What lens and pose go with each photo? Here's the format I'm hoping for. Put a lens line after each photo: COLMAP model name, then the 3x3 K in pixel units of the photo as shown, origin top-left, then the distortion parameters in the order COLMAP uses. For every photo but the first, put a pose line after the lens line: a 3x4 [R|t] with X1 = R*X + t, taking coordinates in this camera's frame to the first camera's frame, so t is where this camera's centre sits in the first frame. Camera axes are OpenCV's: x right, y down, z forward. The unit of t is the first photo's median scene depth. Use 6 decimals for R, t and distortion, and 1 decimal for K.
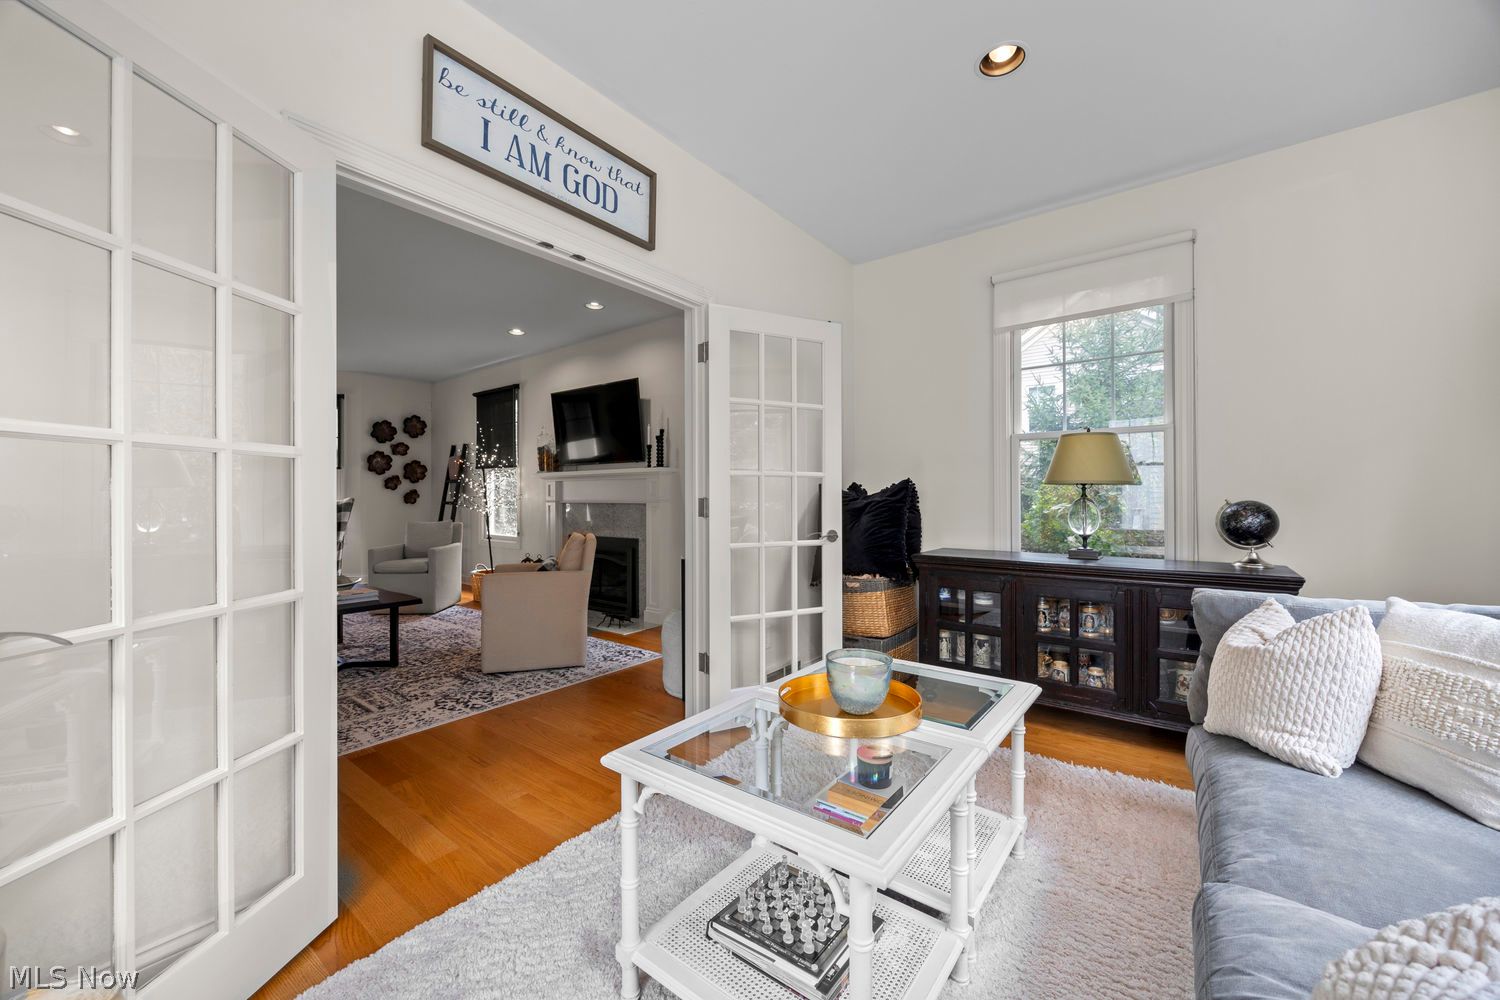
lens RADIAL K [[584.8, 0, 742.4], [0, 584.8, 495.2], [0, 0, 1]] dist [0.001738, -0.000354]
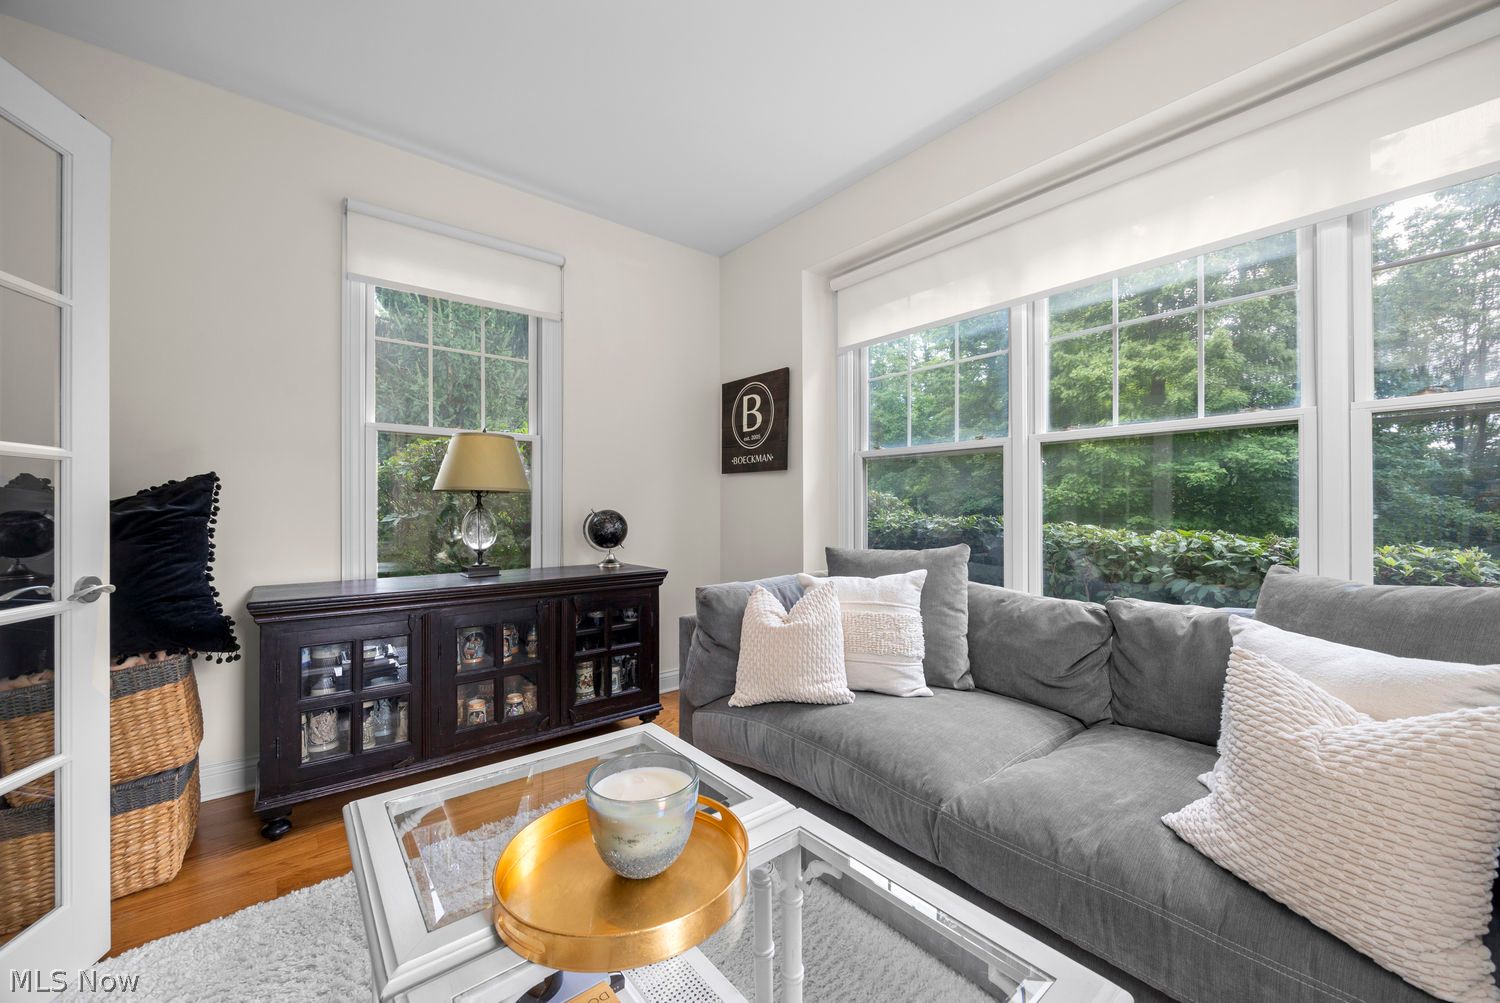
lens RADIAL K [[584.8, 0, 749.9], [0, 584.8, 509.2], [0, 0, 1]] dist [0.001738, -0.000354]
pose [[0.210536, -0.001741, 0.977584, -0.212050], [-0.002511, 0.999994, 0.002322, 0.004089], [-0.977583, -0.002943, 0.210531, 0.455448]]
